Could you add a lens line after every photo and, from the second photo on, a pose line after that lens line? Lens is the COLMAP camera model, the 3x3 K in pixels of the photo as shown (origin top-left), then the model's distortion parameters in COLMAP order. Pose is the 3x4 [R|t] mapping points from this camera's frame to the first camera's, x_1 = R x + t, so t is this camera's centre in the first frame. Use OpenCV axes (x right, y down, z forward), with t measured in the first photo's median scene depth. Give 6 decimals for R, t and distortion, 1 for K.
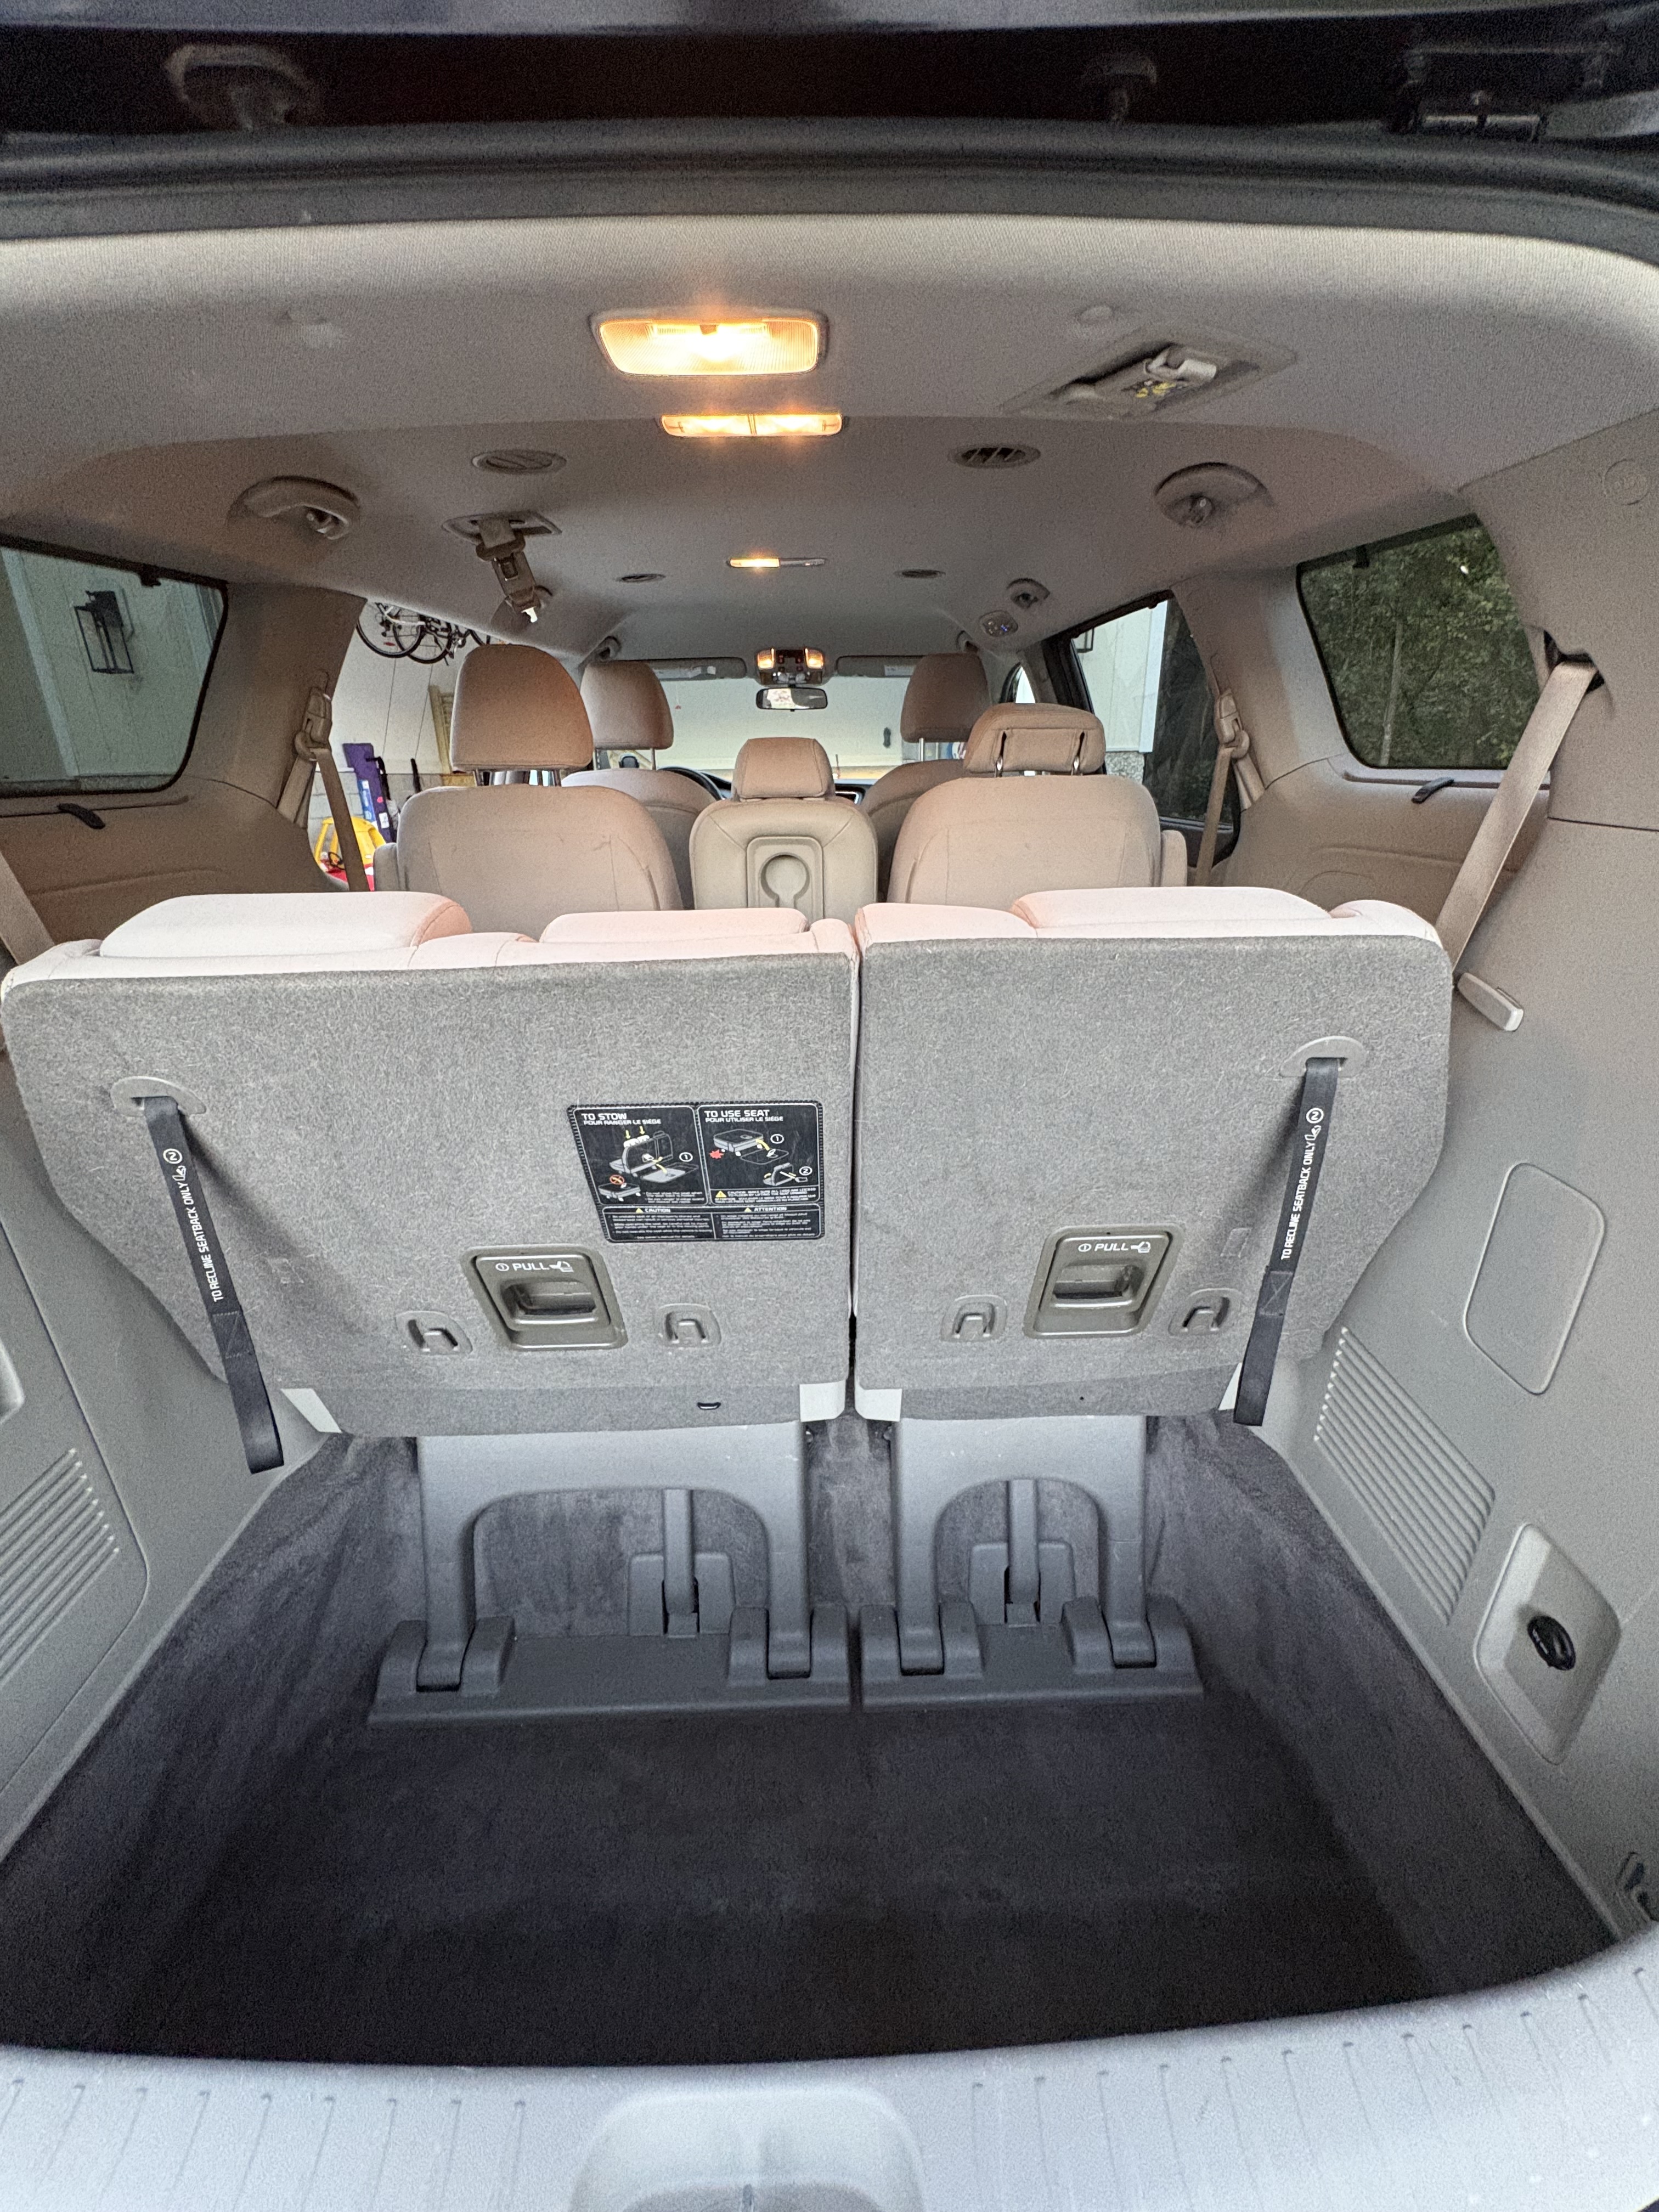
lens RADIAL K [[888.6, 0, 829.5], [0, 888.6, 1106.0], [0, 0, 1]] dist [-0.000293, -0.000074]
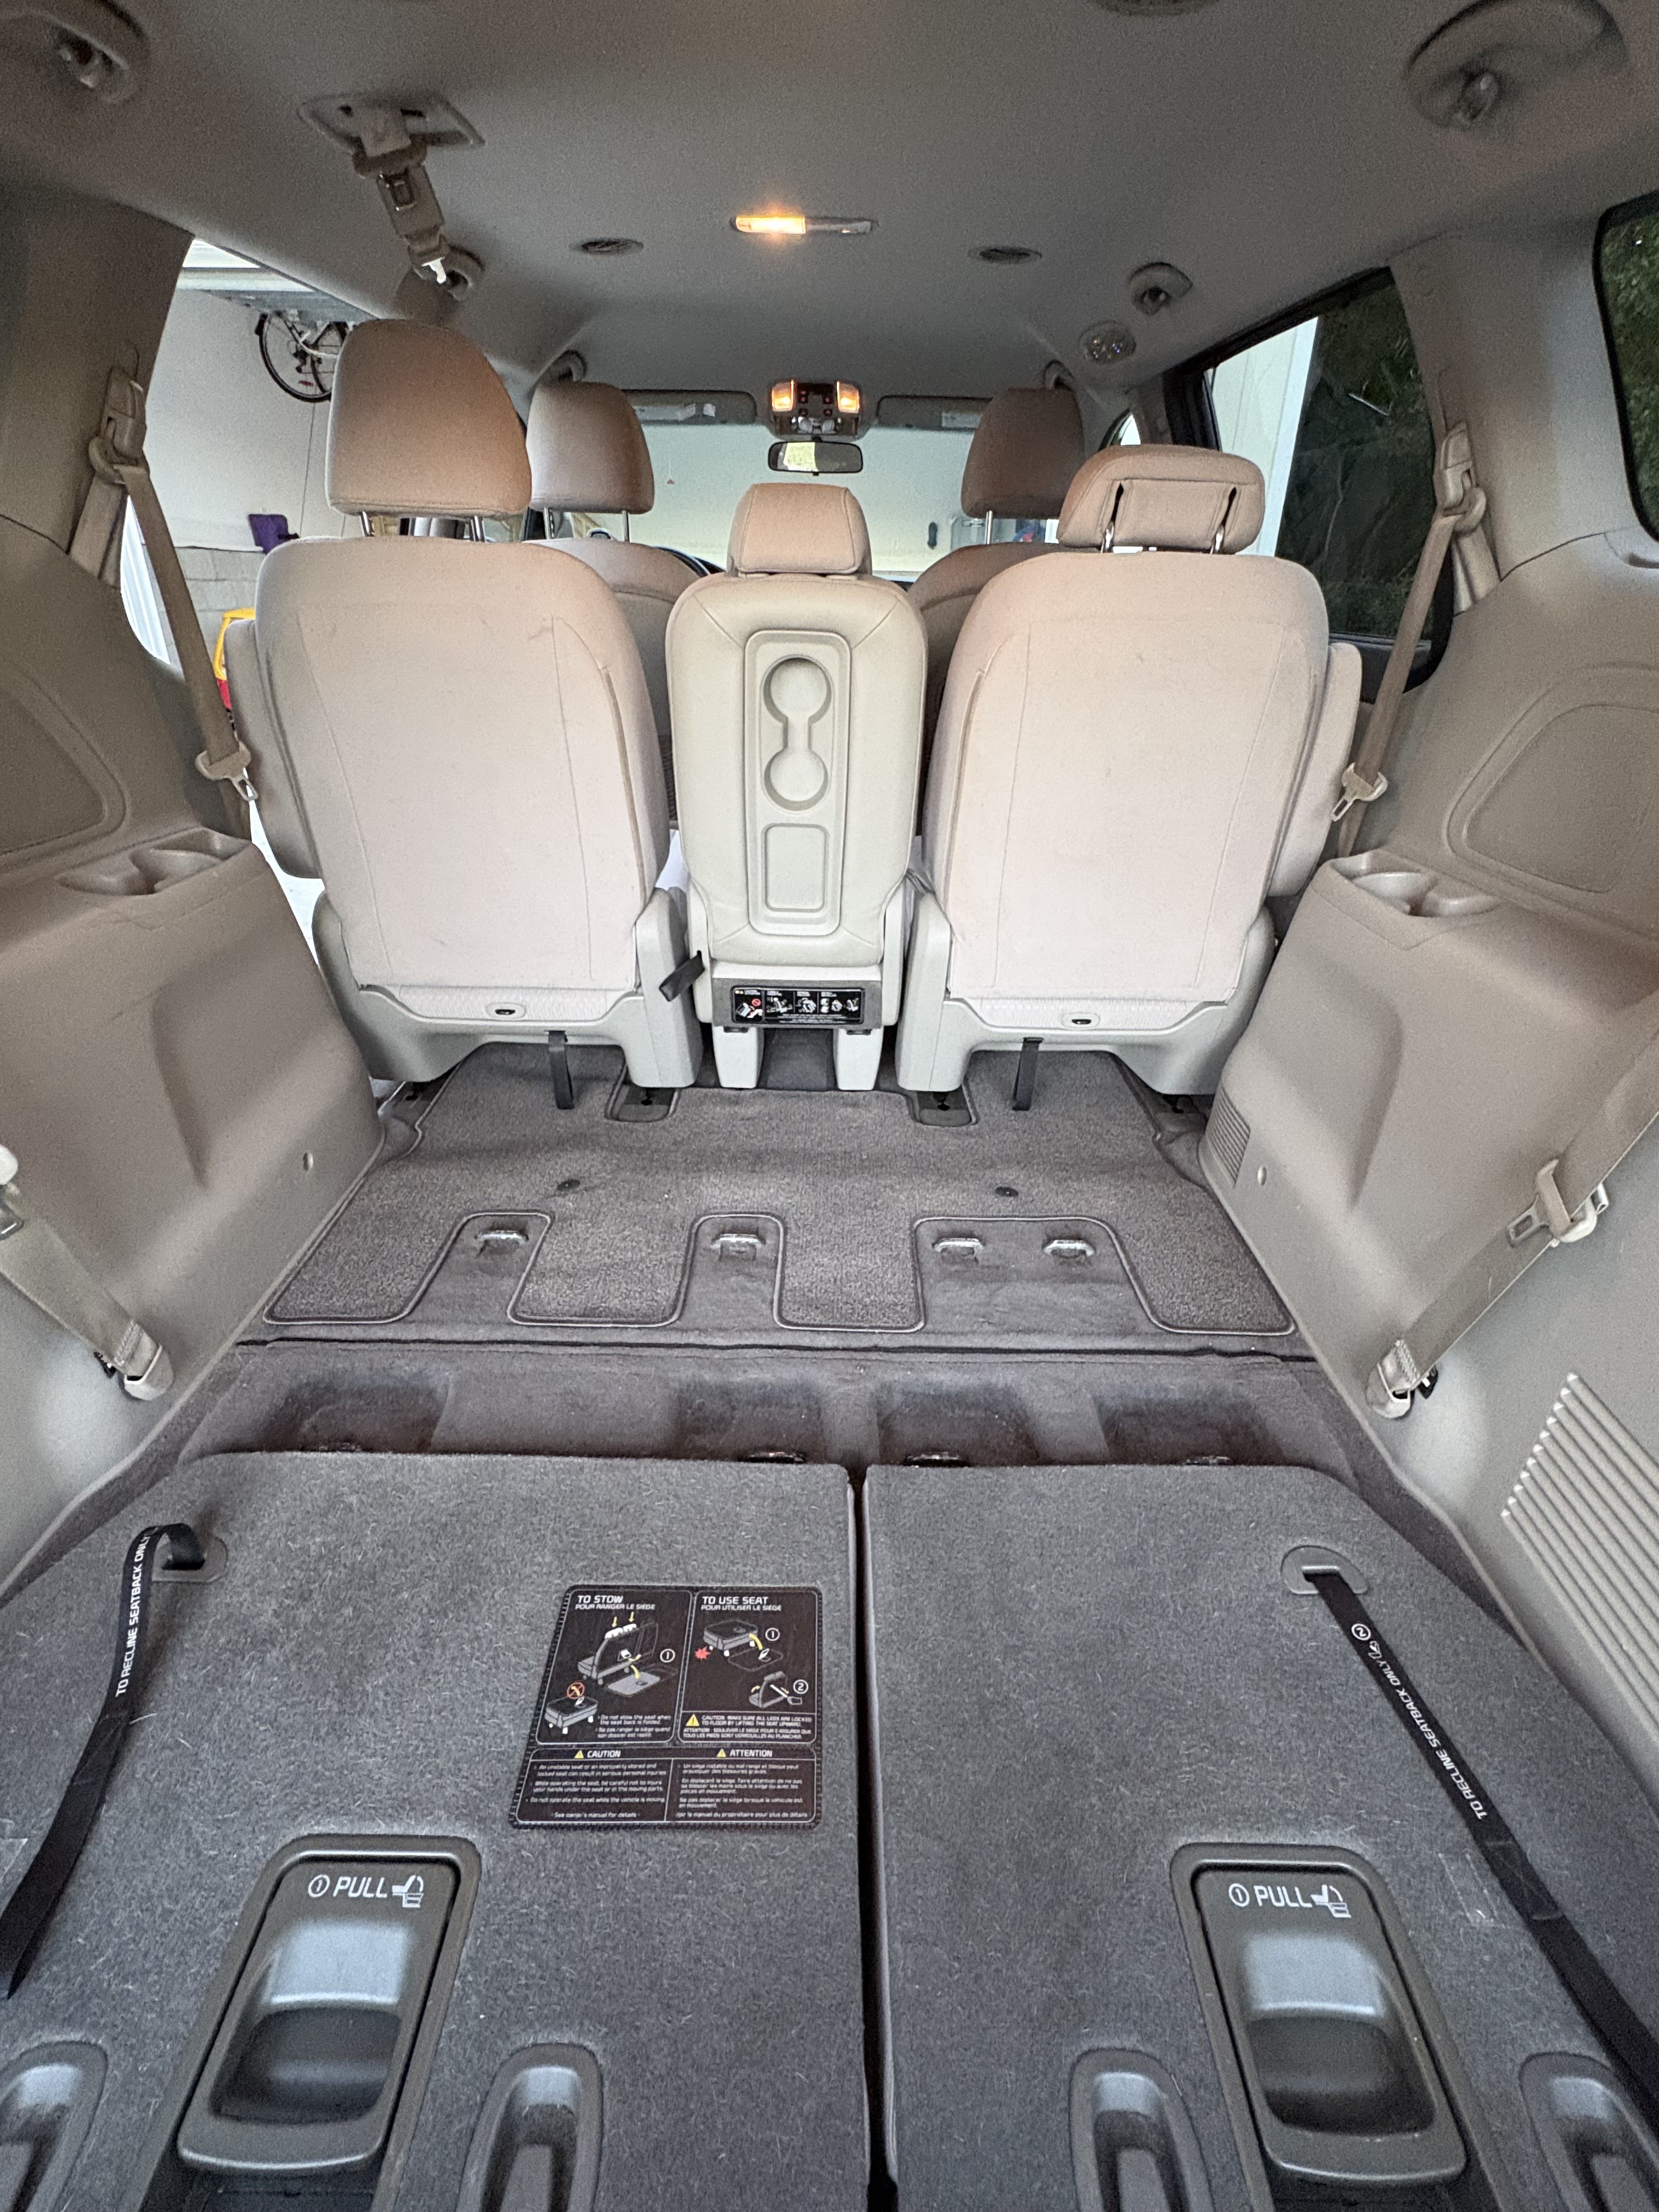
lens RADIAL K [[1033.6, 0, 829.5], [0, 1033.6, 1106.0], [0, 0, 1]] dist [0.000446, 0.000505]
pose [[0.999135, 0.041135, -0.006166, -0.004558], [-0.040222, 0.993259, 0.108717, -0.014458], [0.010597, -0.108375, 0.994054, 0.120555]]
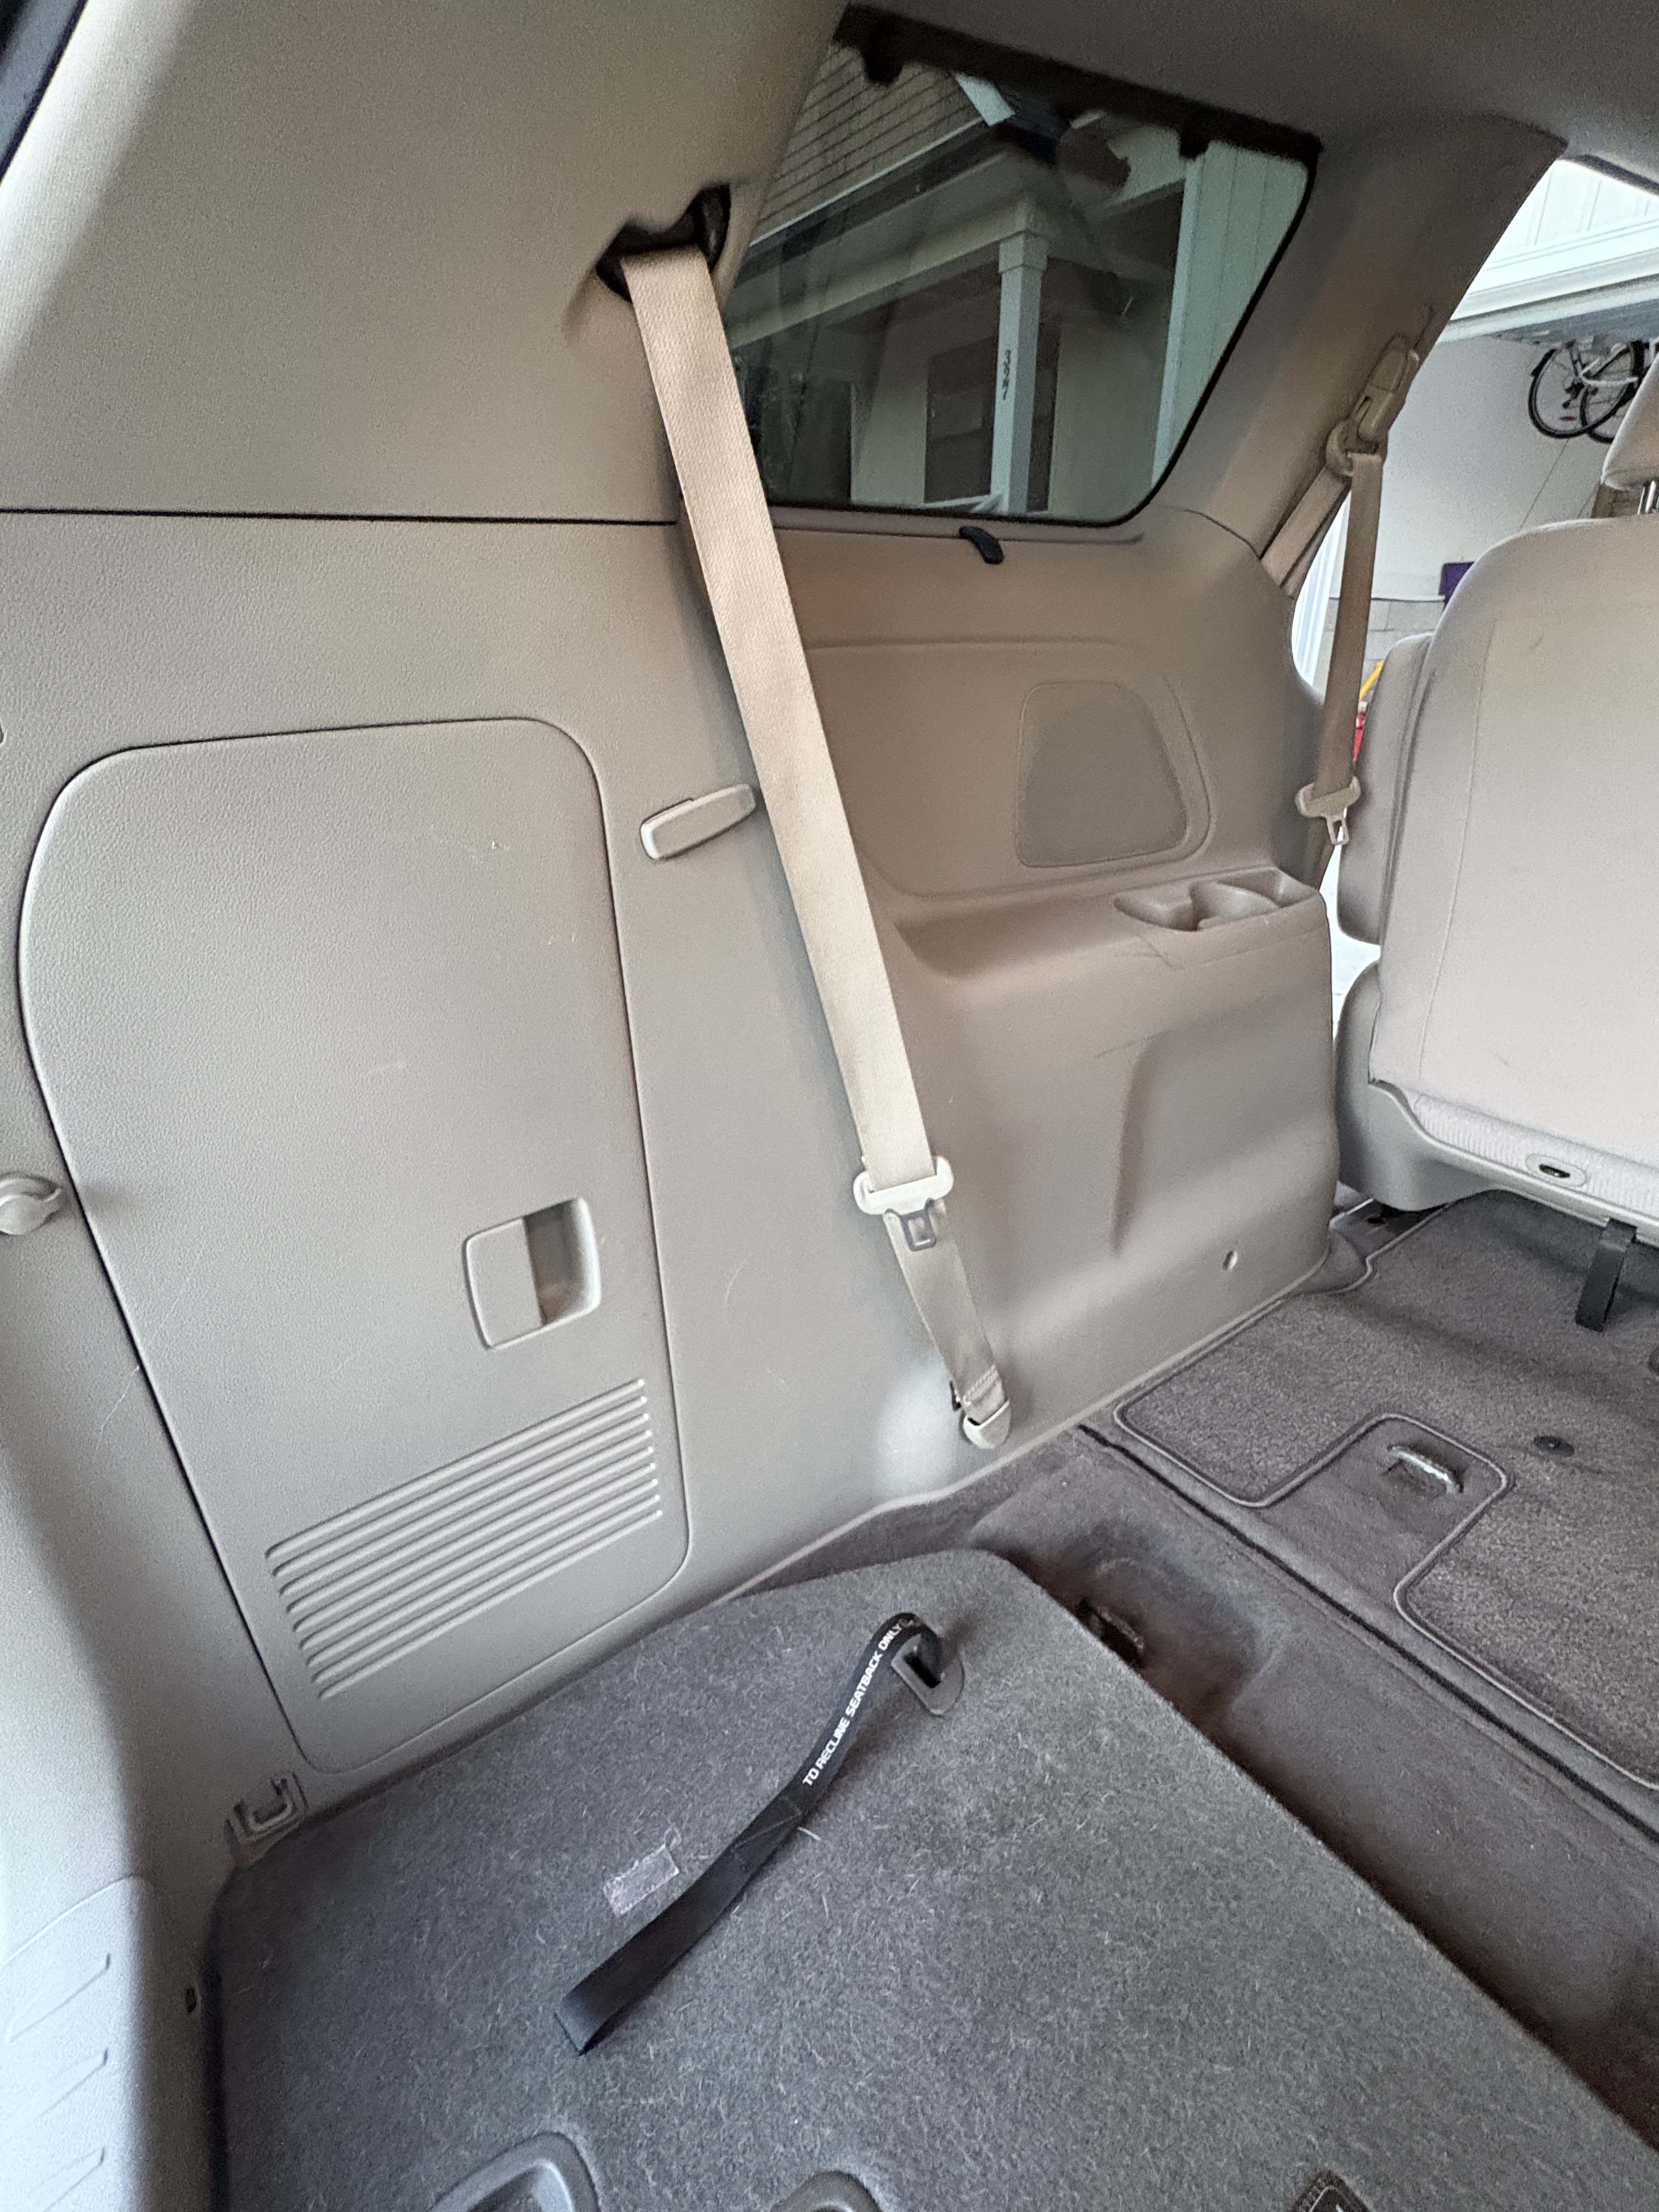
lens RADIAL K [[1033.6, 0, 829.5], [0, 1033.6, 1106.0], [0, 0, 1]] dist [0.000446, 0.000505]
pose [[0.572323, 0.351643, -0.740806, -0.089009], [-0.291091, 0.931677, 0.217357, -0.033397], [0.766624, 0.091243, 0.635580, 0.255099]]
